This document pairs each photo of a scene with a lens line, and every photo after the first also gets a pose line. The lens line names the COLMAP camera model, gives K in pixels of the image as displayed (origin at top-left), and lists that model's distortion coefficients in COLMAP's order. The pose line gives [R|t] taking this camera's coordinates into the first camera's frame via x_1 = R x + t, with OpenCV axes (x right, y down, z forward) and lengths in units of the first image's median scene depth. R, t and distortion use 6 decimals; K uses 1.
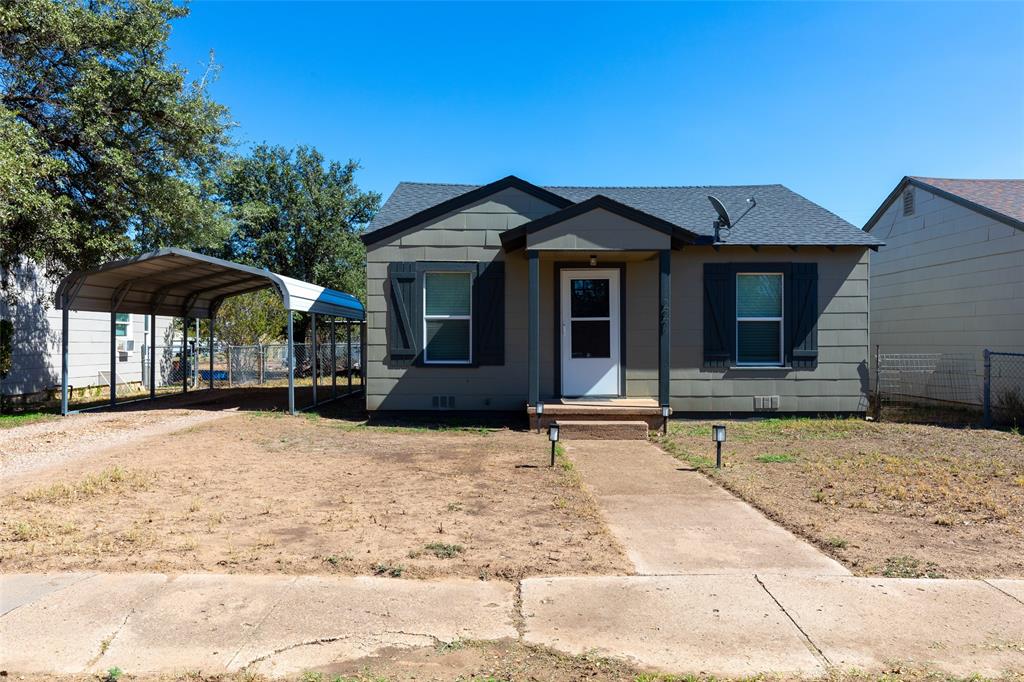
lens RADIAL K [[768.3, 0, 514.6], [0, 768.3, 331.5], [0, 0, 1]] dist [0.008802, 0.004005]
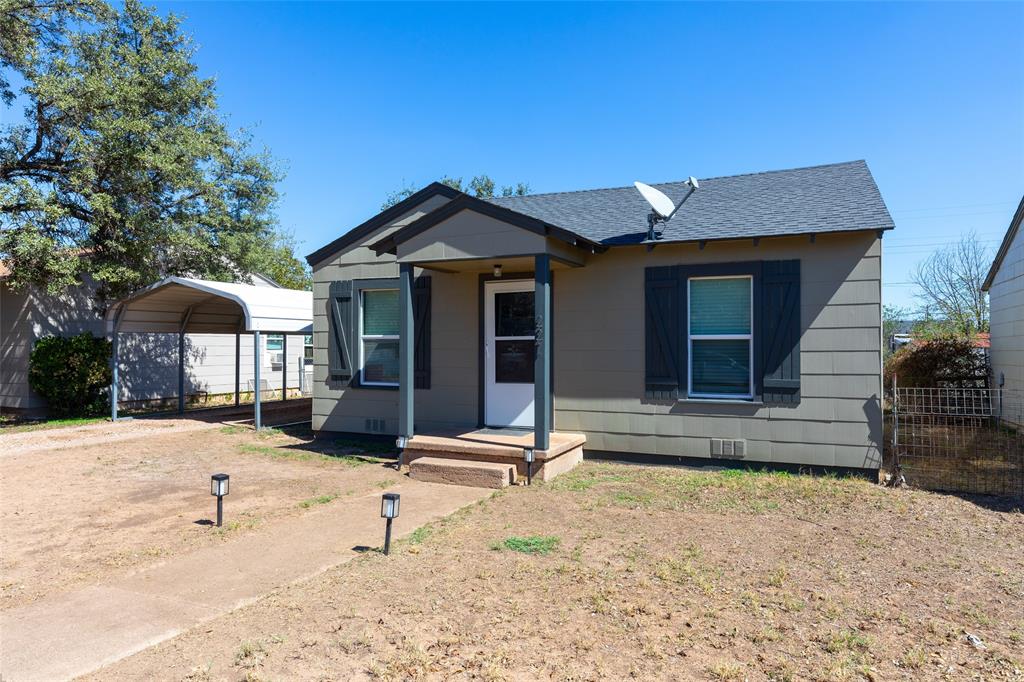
lens RADIAL K [[675.0, 0, 512.0], [0, 675.0, 341.0], [0, 0, 1]] dist [0.003394, 0.000675]
pose [[0.907515, -0.002991, -0.420009, 0.414132], [0.004921, 0.999982, 0.003510, -0.015735], [0.419991, -0.005252, 0.907513, 0.307713]]
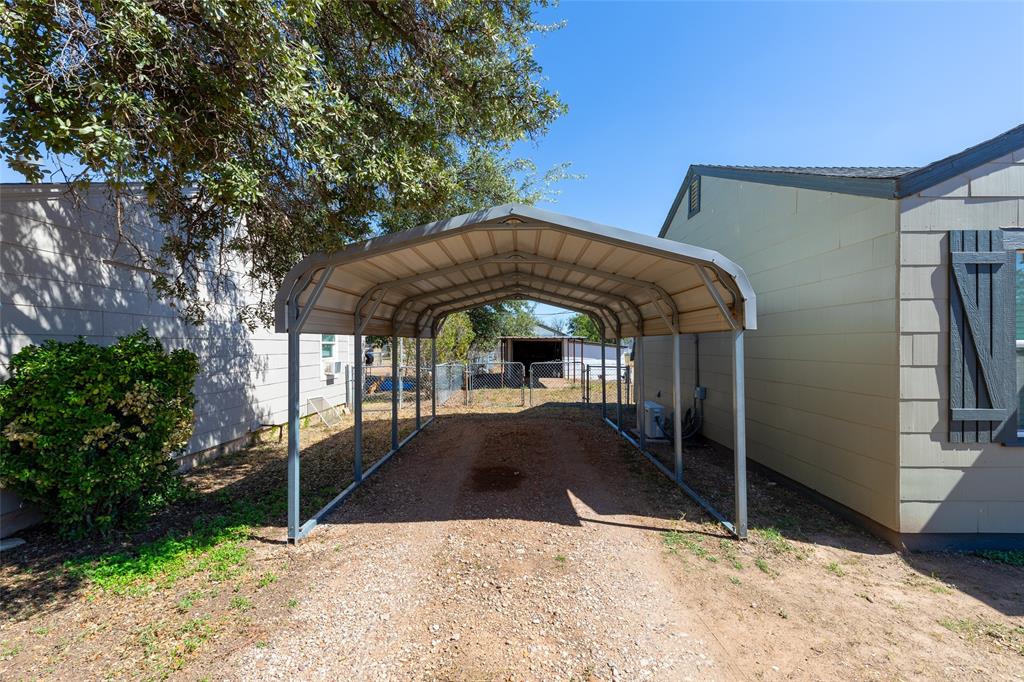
lens RADIAL K [[459.1, 0, 512.0], [0, 459.1, 341.0], [0, 0, 1]] dist [0.010875, -0.000470]
pose [[0.999883, -0.005127, -0.014437, -0.434140], [0.005241, 0.999955, 0.007844, -0.024369], [0.014396, -0.007919, 0.999865, 0.698524]]
